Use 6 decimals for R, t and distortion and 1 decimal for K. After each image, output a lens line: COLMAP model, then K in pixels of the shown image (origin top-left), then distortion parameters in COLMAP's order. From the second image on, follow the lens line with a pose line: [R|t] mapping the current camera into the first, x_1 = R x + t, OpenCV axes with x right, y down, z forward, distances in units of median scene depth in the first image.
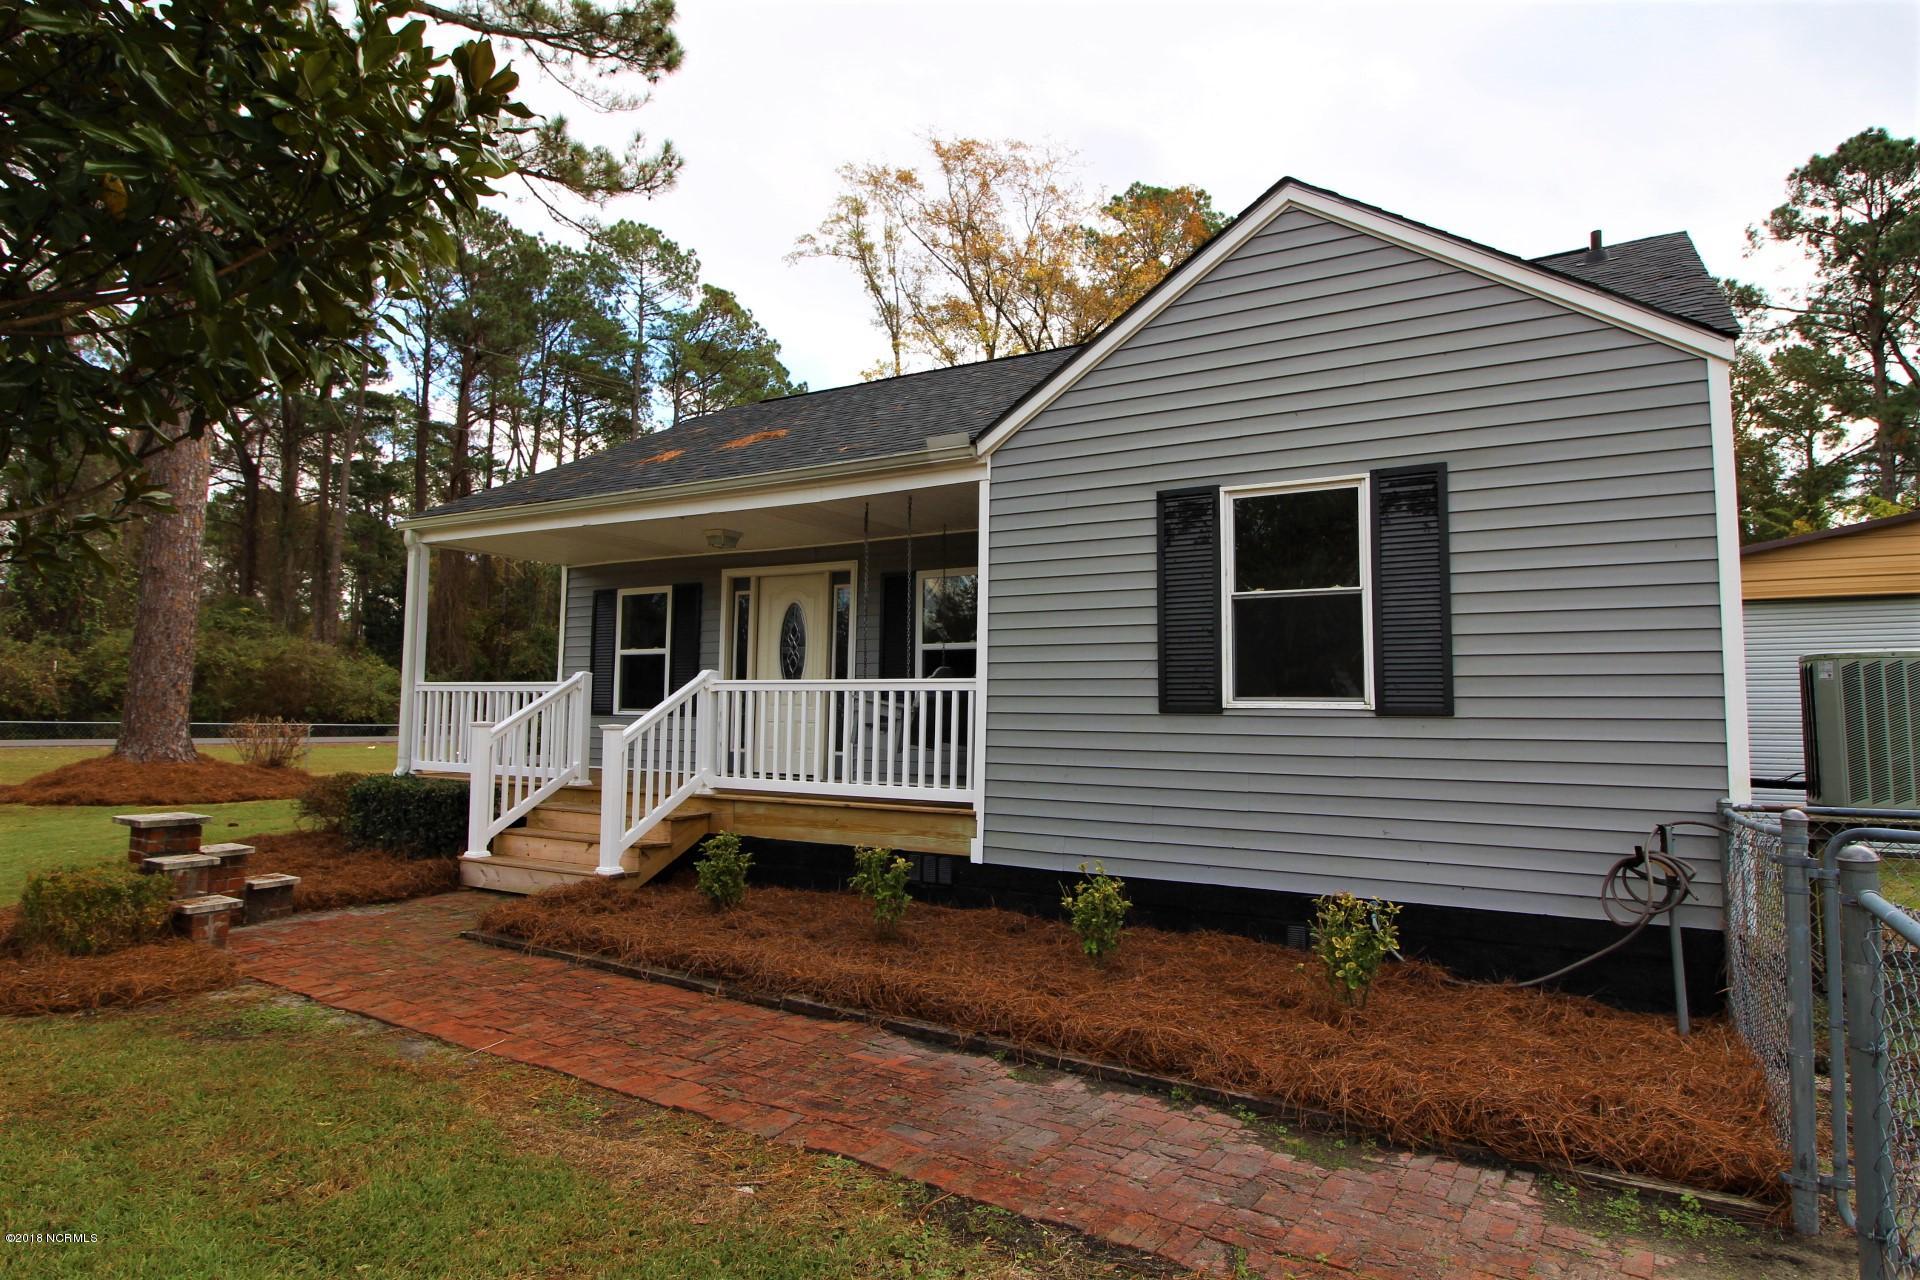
lens RADIAL K [[1093.0, 0, 966.9], [0, 1093.0, 632.4], [0, 0, 1]] dist [-0.001013, -0.000295]
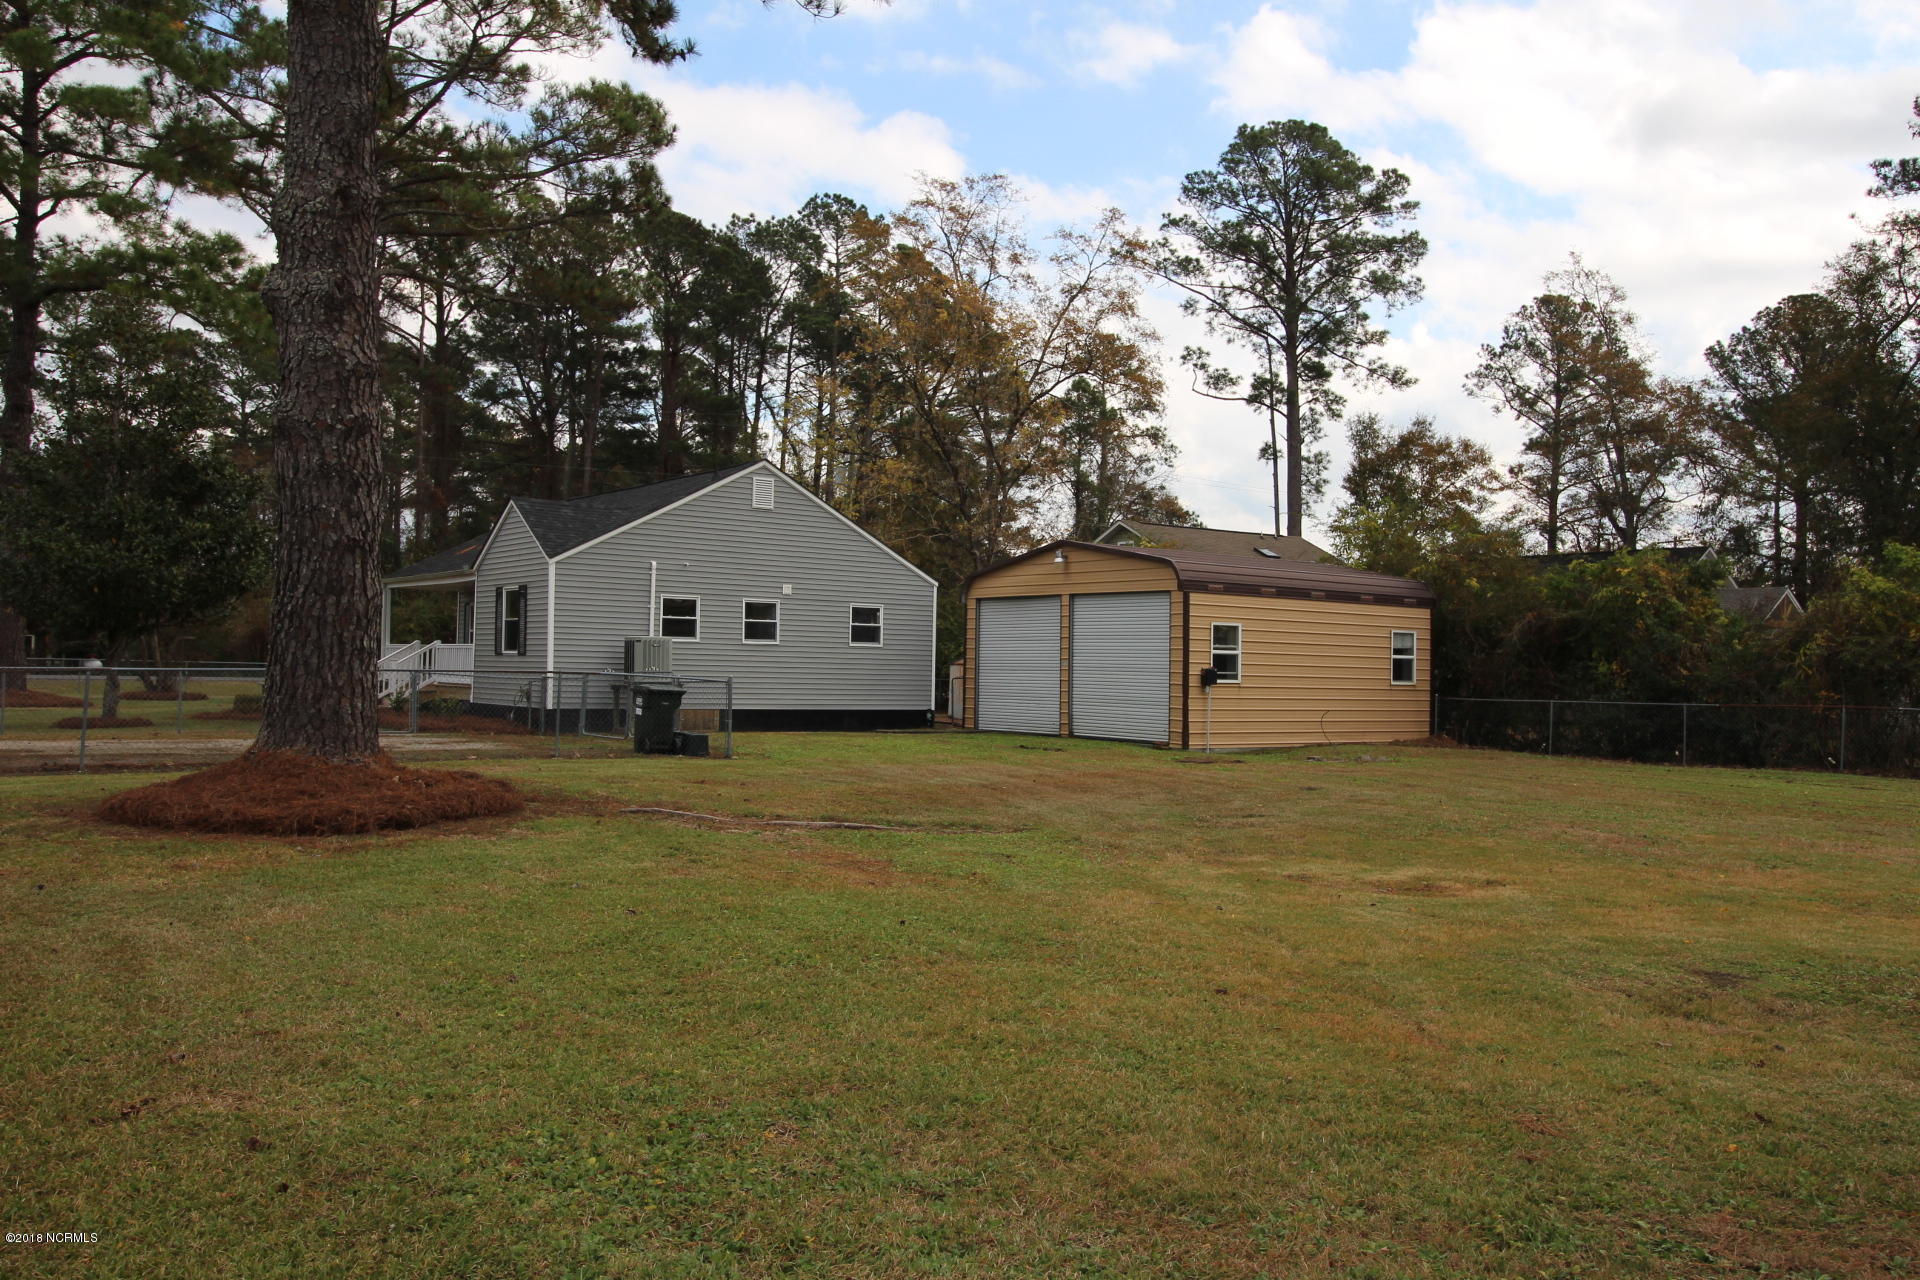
lens RADIAL K [[1503.3, 0, 964.5], [0, 1503.3, 639.3], [0, 0, 1]] dist [0.024322, -0.005599]
pose [[0.925299, -0.003961, -0.379217, 2.042488], [0.022858, 0.998710, 0.045341, -0.093686], [0.378548, -0.050622, 0.924196, -1.702641]]
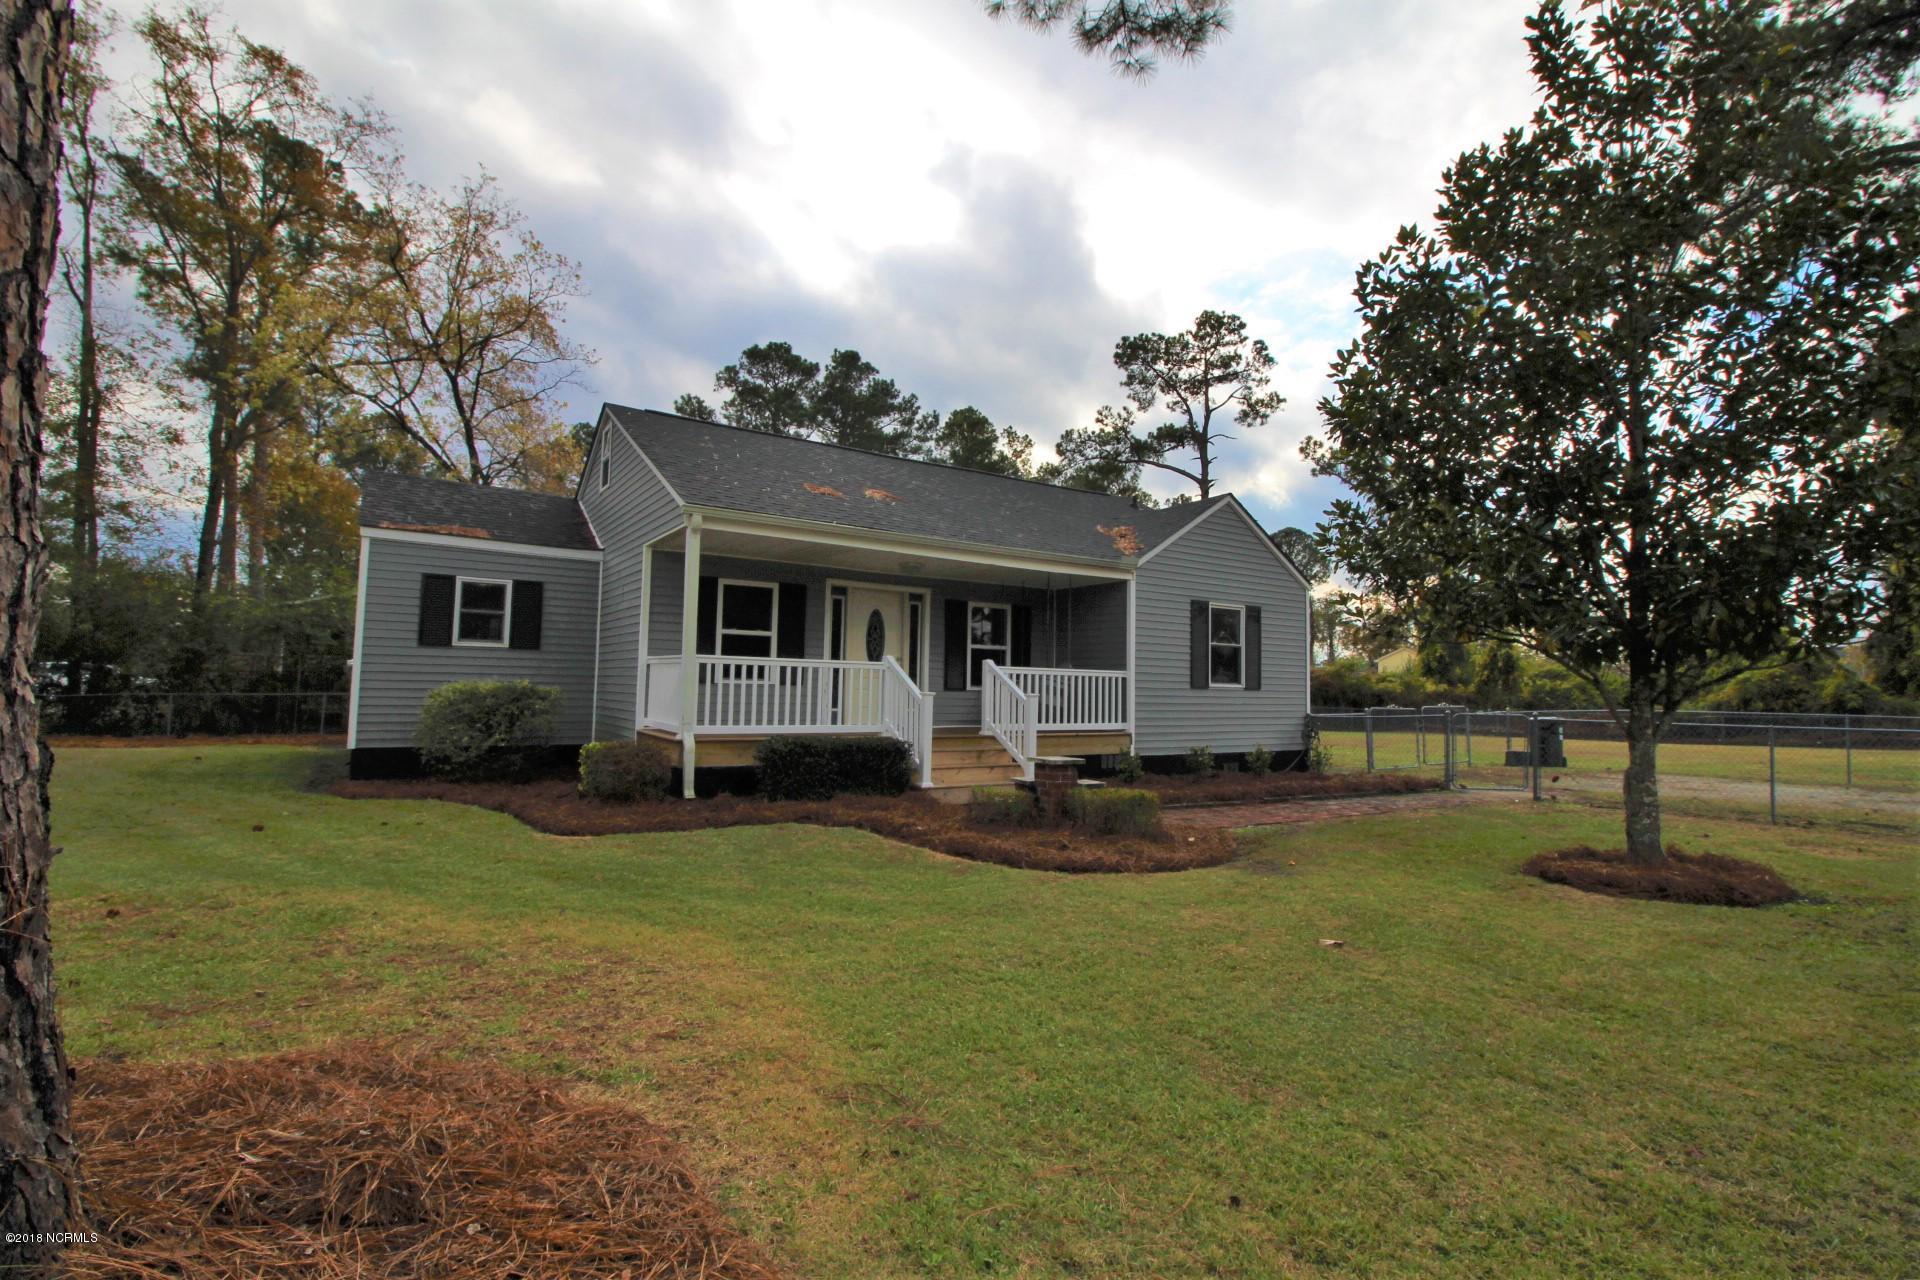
lens RADIAL K [[887.8, 0, 966.1], [0, 887.8, 632.8], [0, 0, 1]] dist [-0.004755, -0.009507]
pose [[0.427880, 0.053533, 0.902249, -1.196567], [-0.083175, 0.996341, -0.019670, 0.018663], [-0.900001, -0.066628, 0.430766, 0.374316]]
